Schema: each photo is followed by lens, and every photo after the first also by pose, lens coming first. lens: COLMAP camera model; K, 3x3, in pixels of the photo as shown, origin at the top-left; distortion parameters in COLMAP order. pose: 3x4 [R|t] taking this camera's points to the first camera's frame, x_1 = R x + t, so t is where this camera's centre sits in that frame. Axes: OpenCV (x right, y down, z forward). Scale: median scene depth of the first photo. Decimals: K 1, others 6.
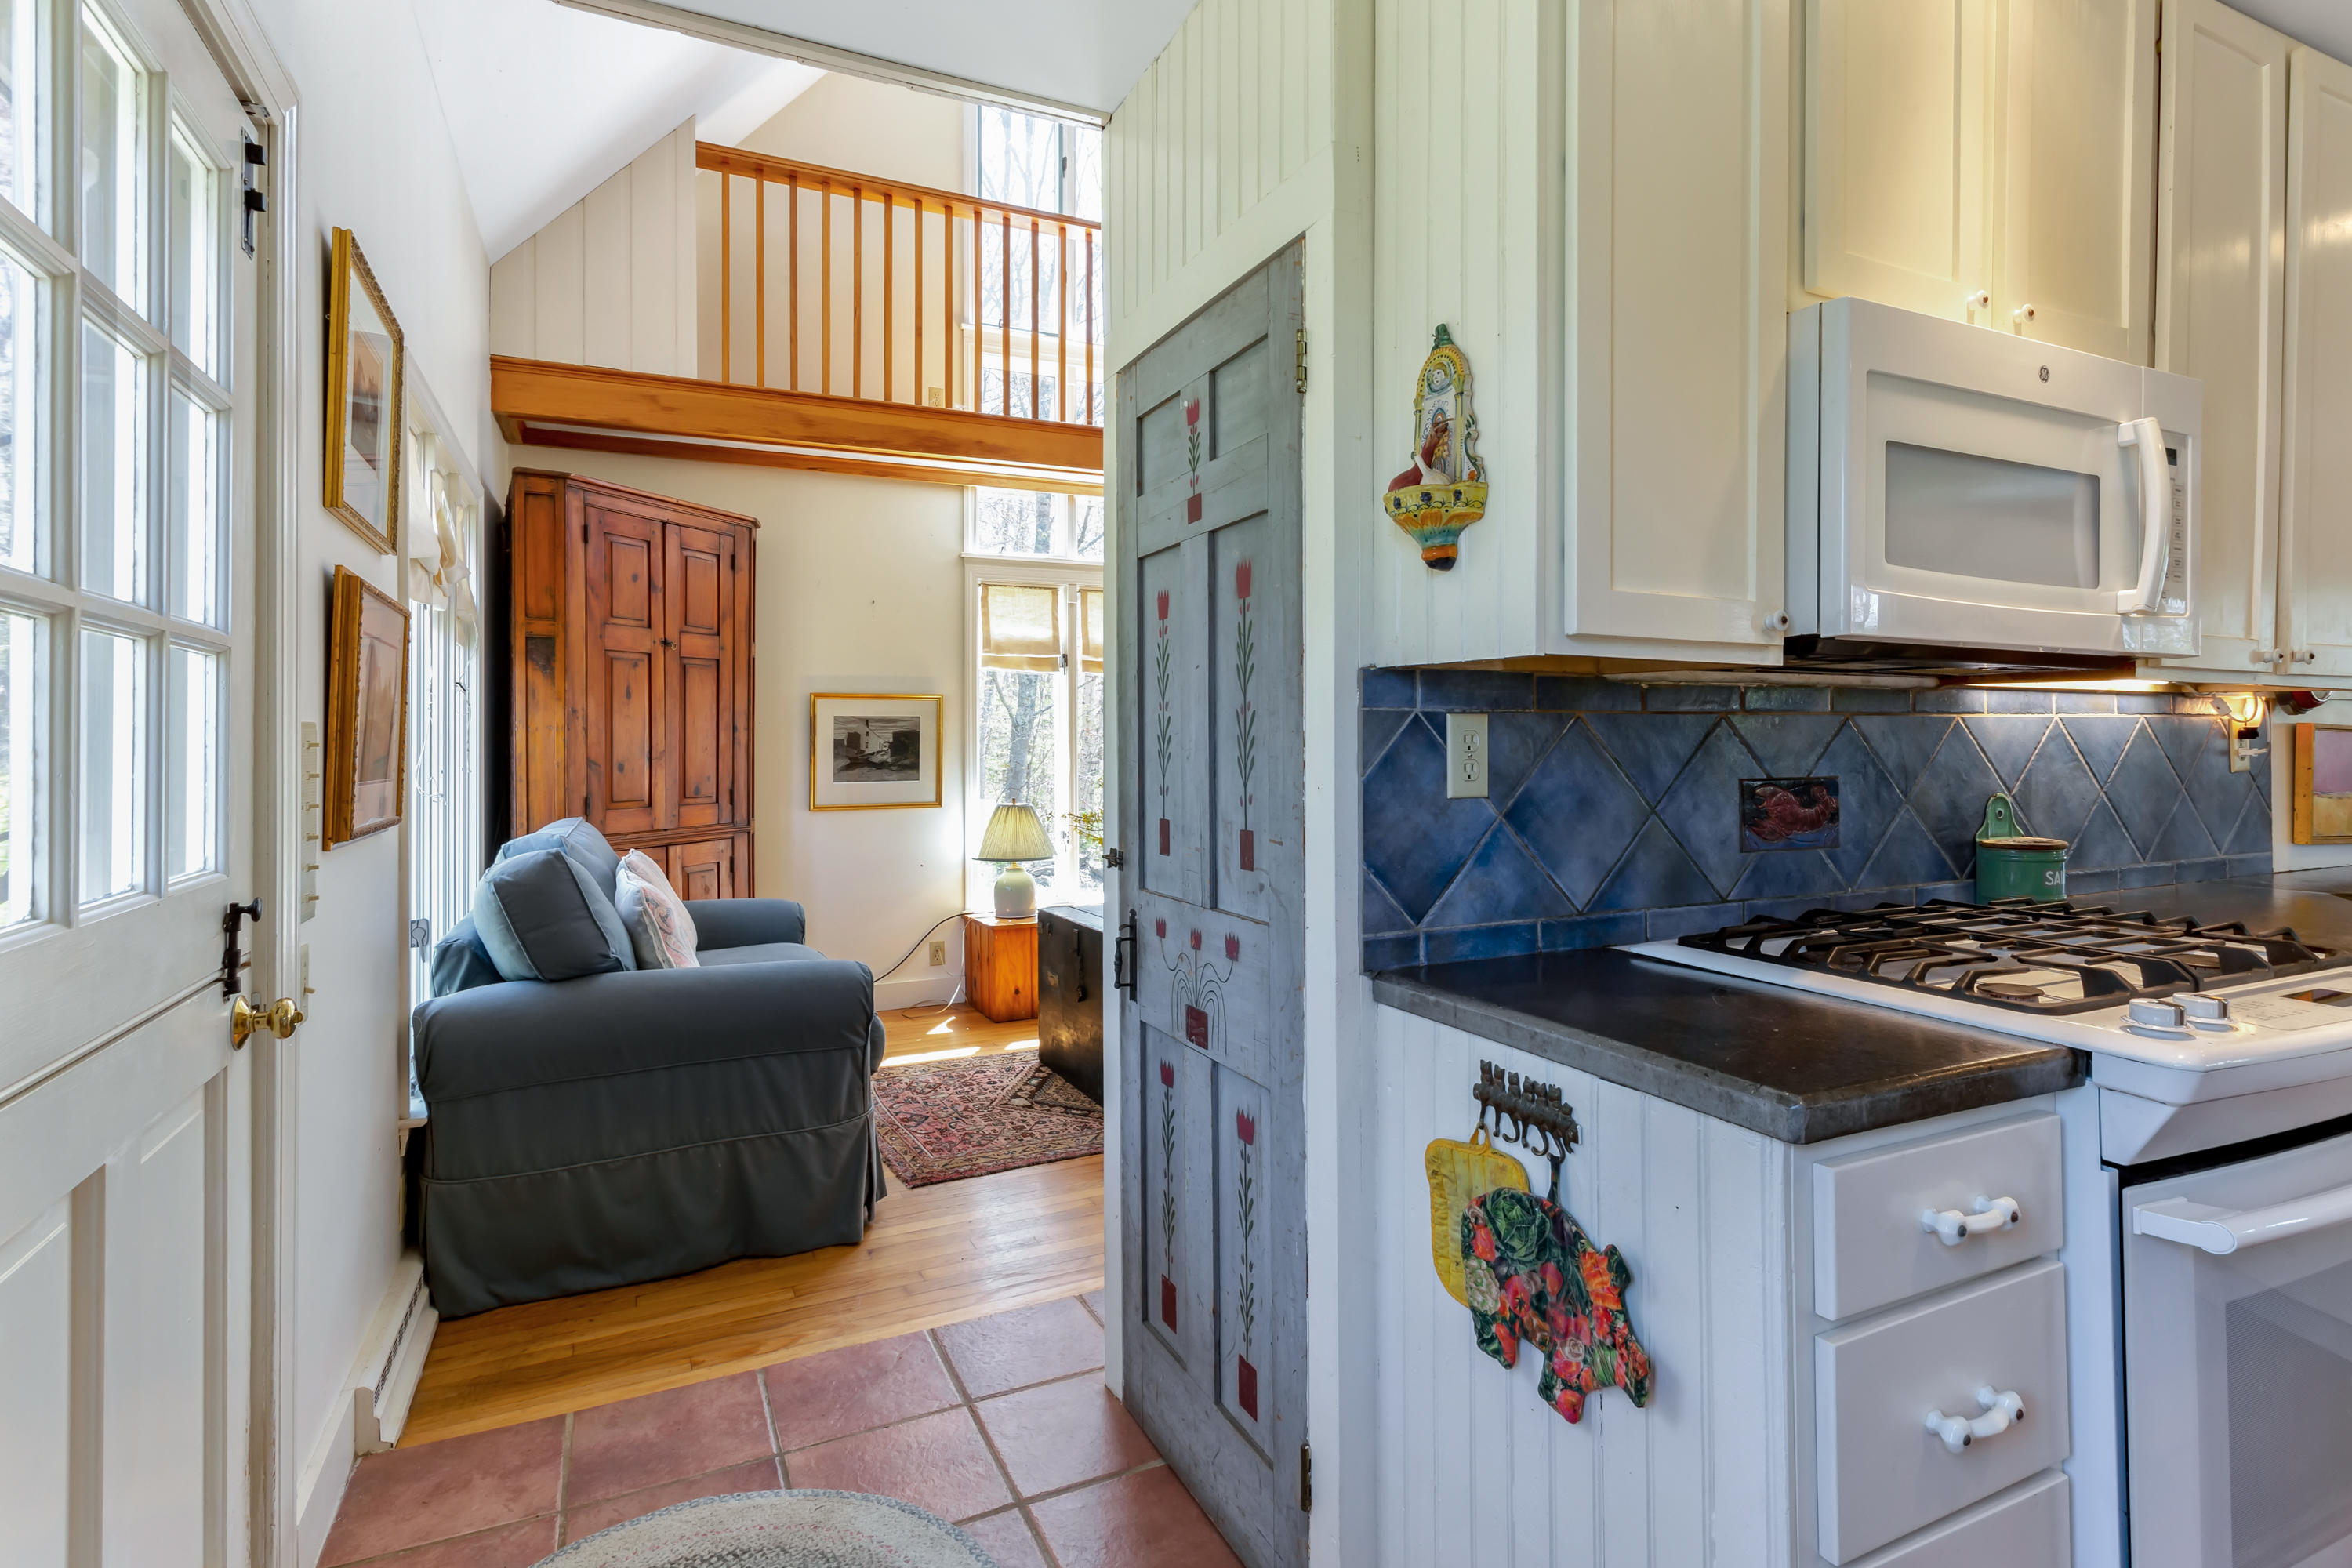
lens RADIAL K [[1204.7, 0, 1225.7], [0, 1204.7, 735.6], [0, 0, 1]] dist [0.000699, 0.015552]
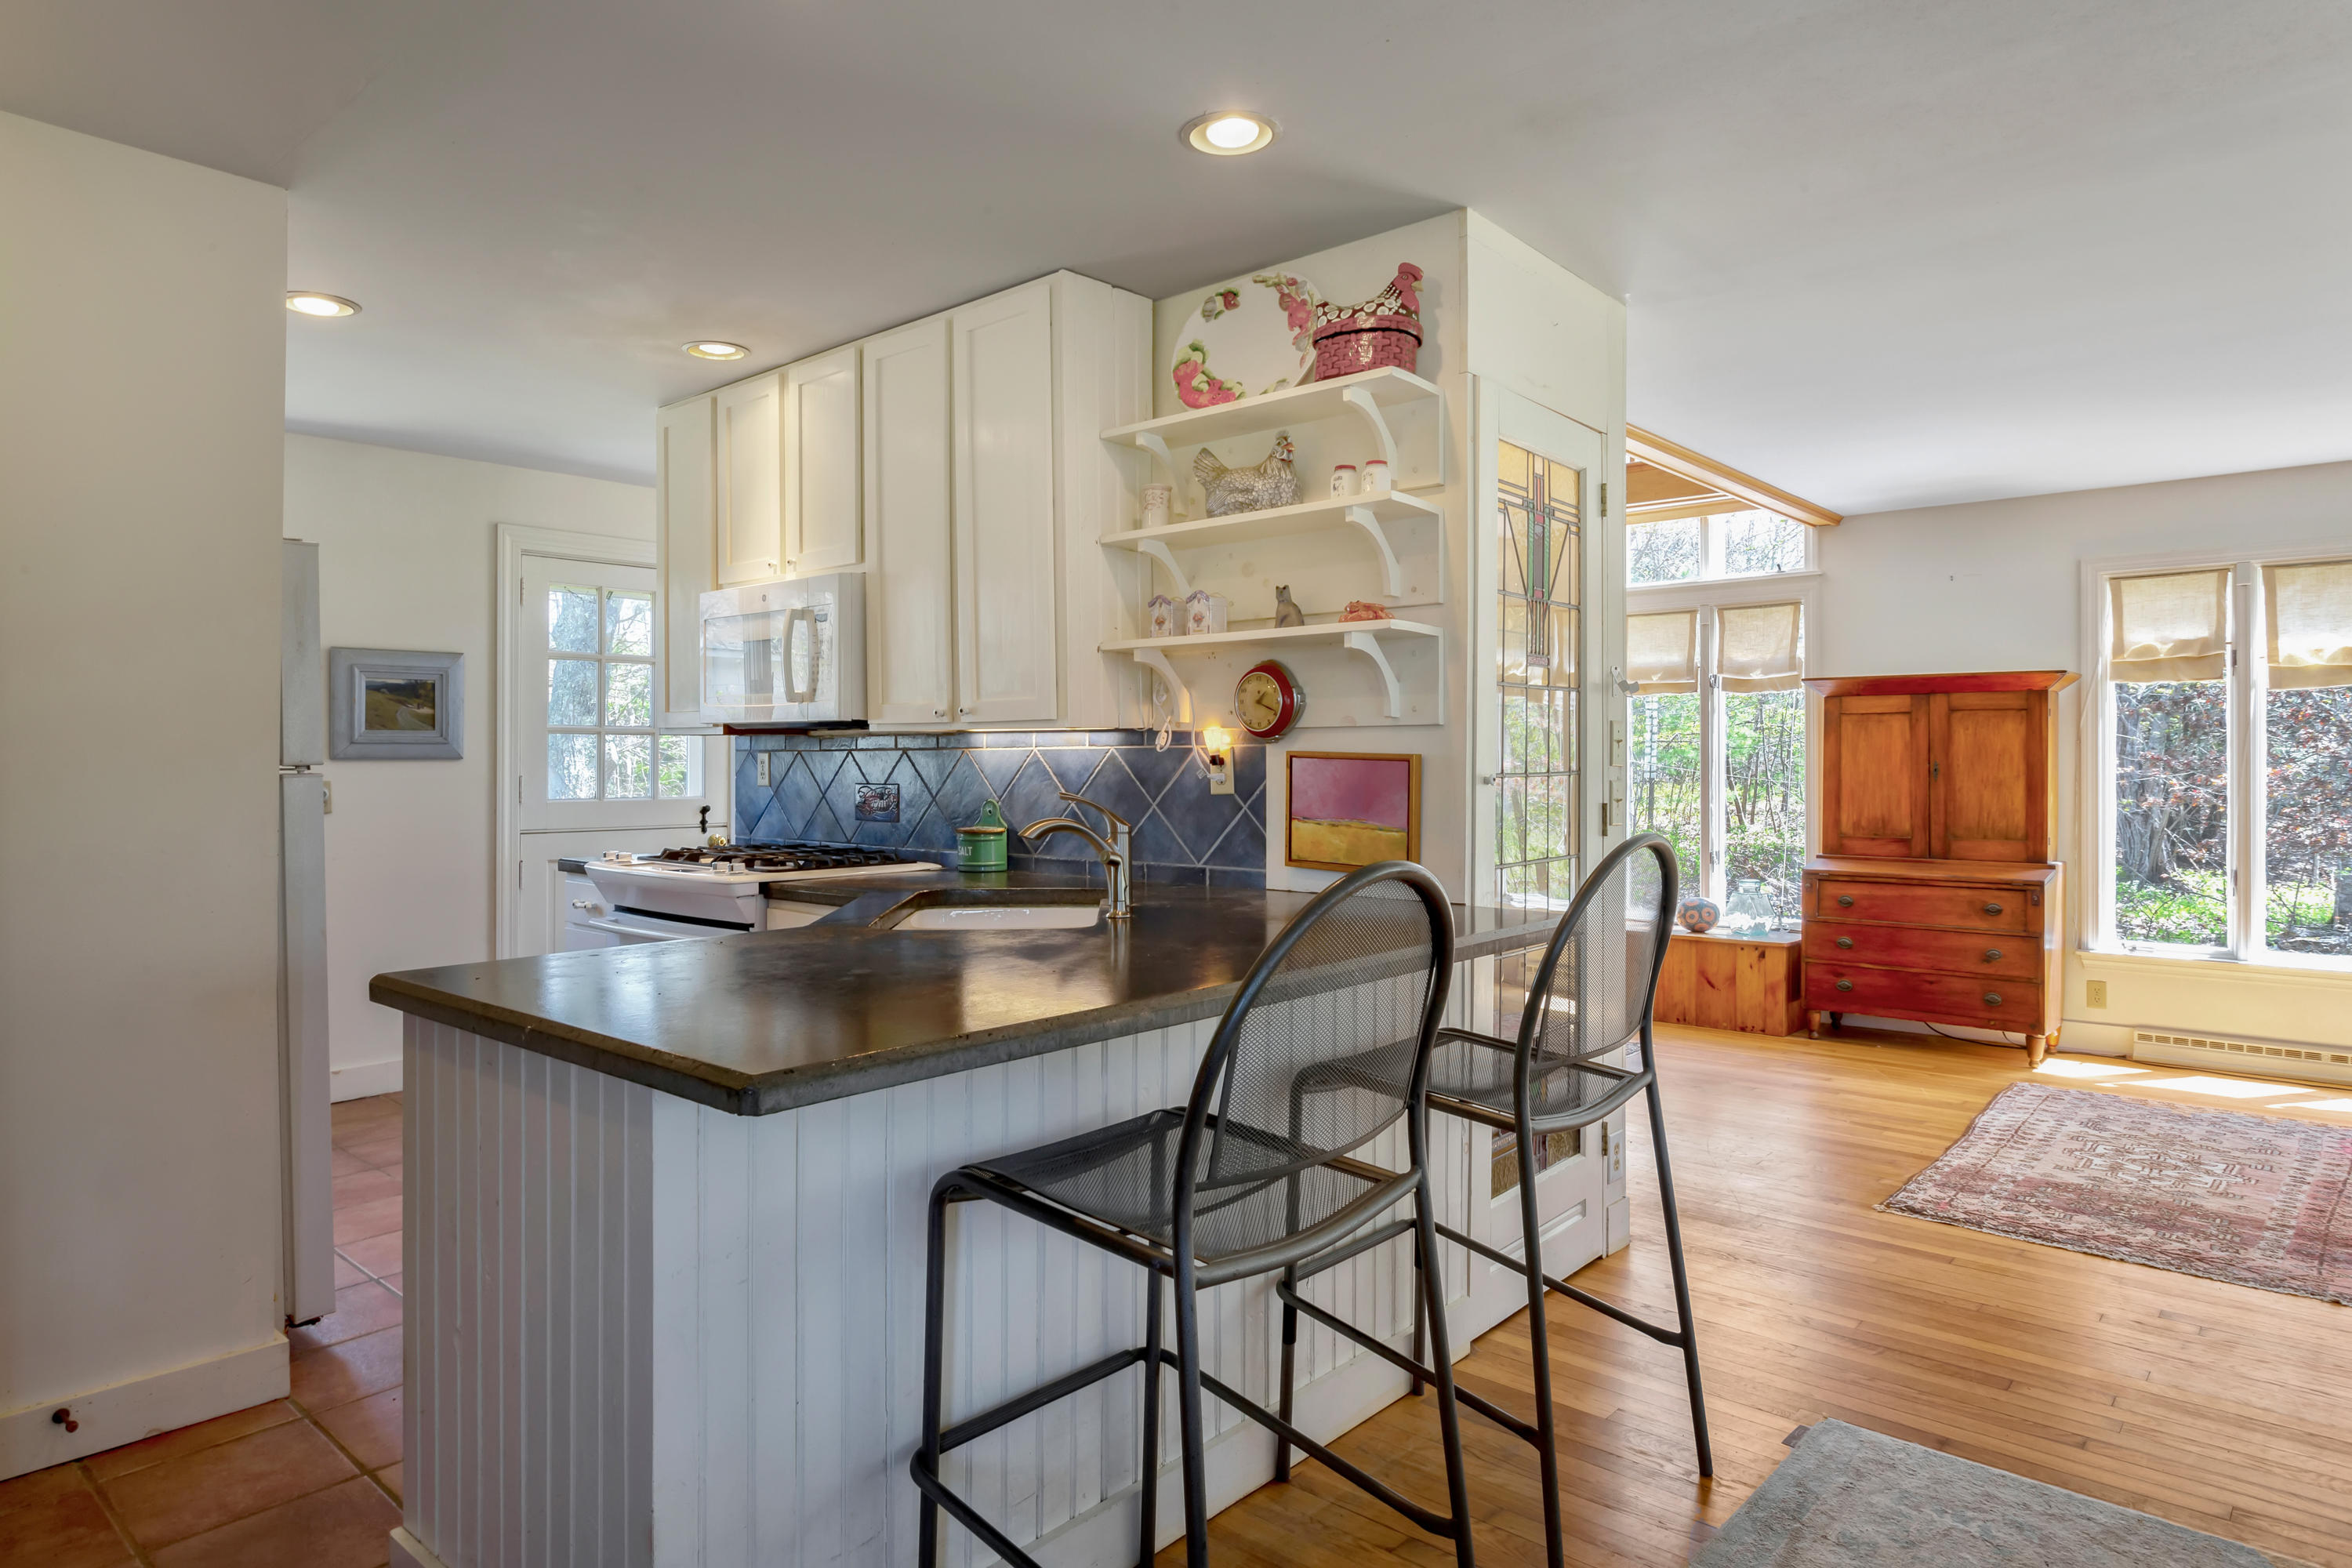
lens RADIAL K [[1374.0, 0, 1173.8], [0, 1374.0, 752.3], [0, 0, 1]] dist [-0.001951, -0.000903]
pose [[0.369087, 0.000033, -0.929395, 2.802556], [0.001428, 0.999999, 0.000603, -0.015705], [0.929394, -0.001550, 0.369086, 0.660404]]
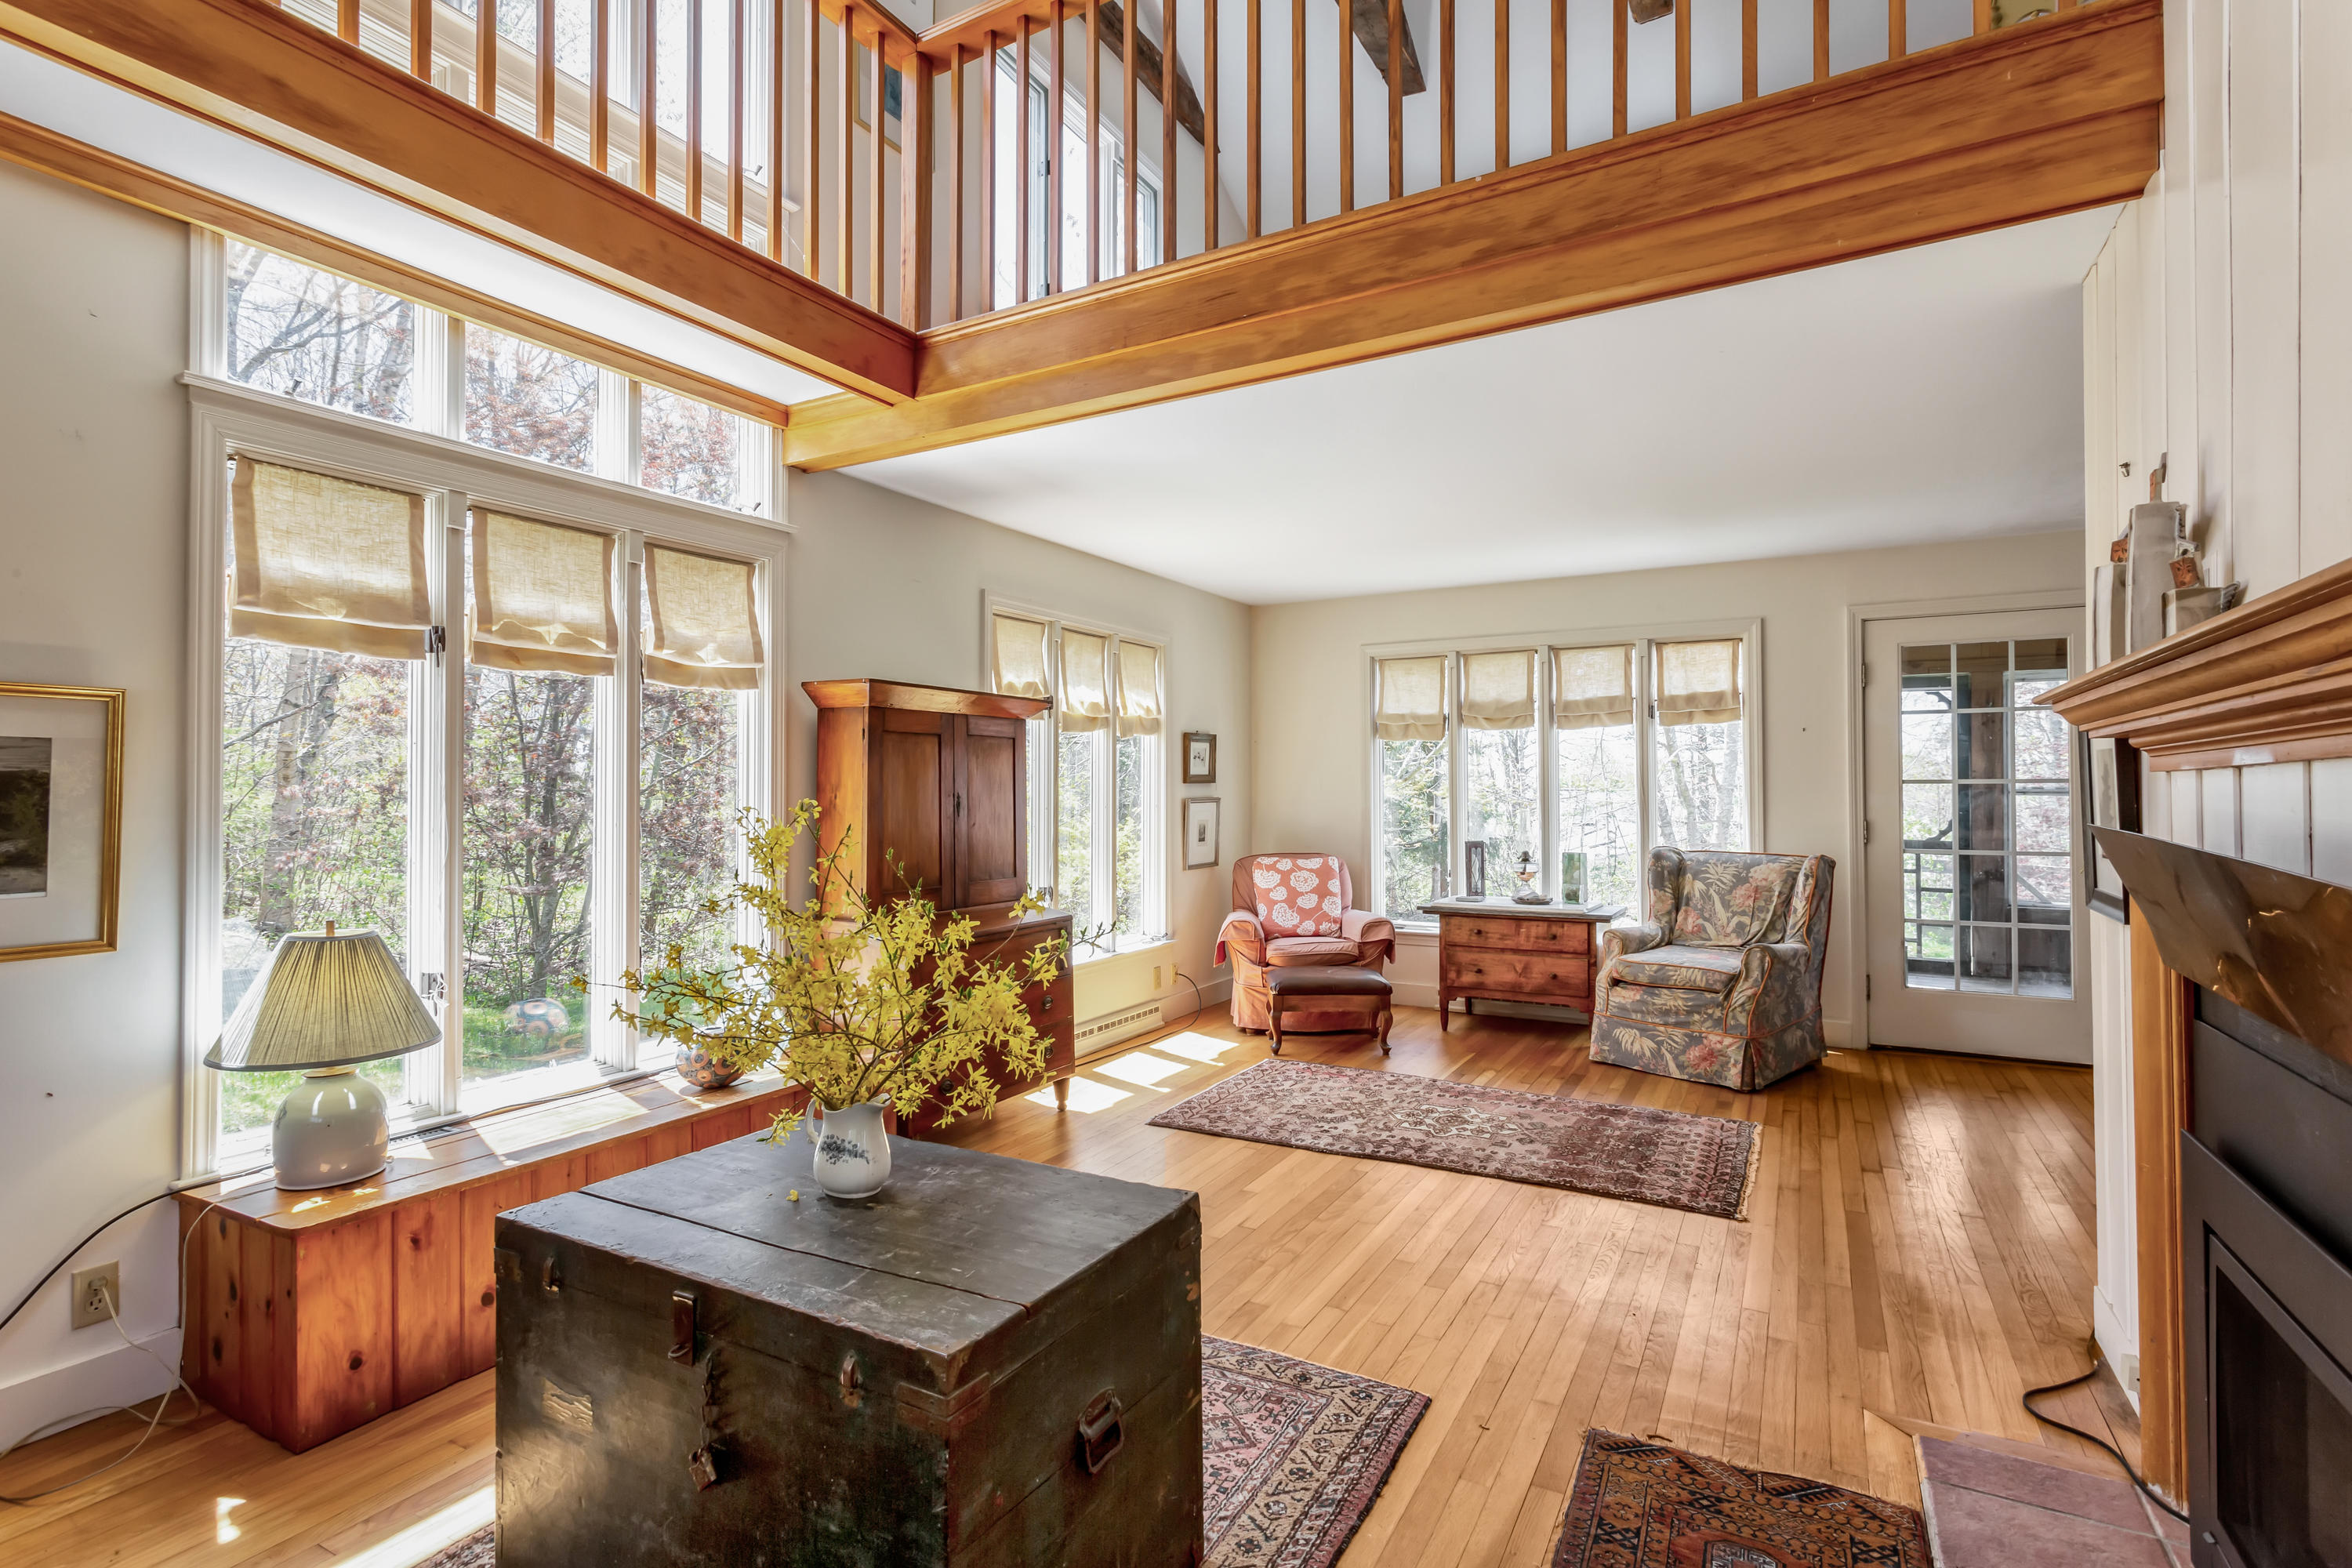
lens RADIAL K [[1108.8, 0, 1165.8], [0, 1108.8, 778.0], [0, 0, 1]] dist [0.002213, 0.001032]
pose [[0.834150, 0.008701, 0.551469, -0.445573], [-0.003070, 0.999933, -0.011133, 0.002516], [-0.551529, 0.007594, 0.834121, 1.444205]]
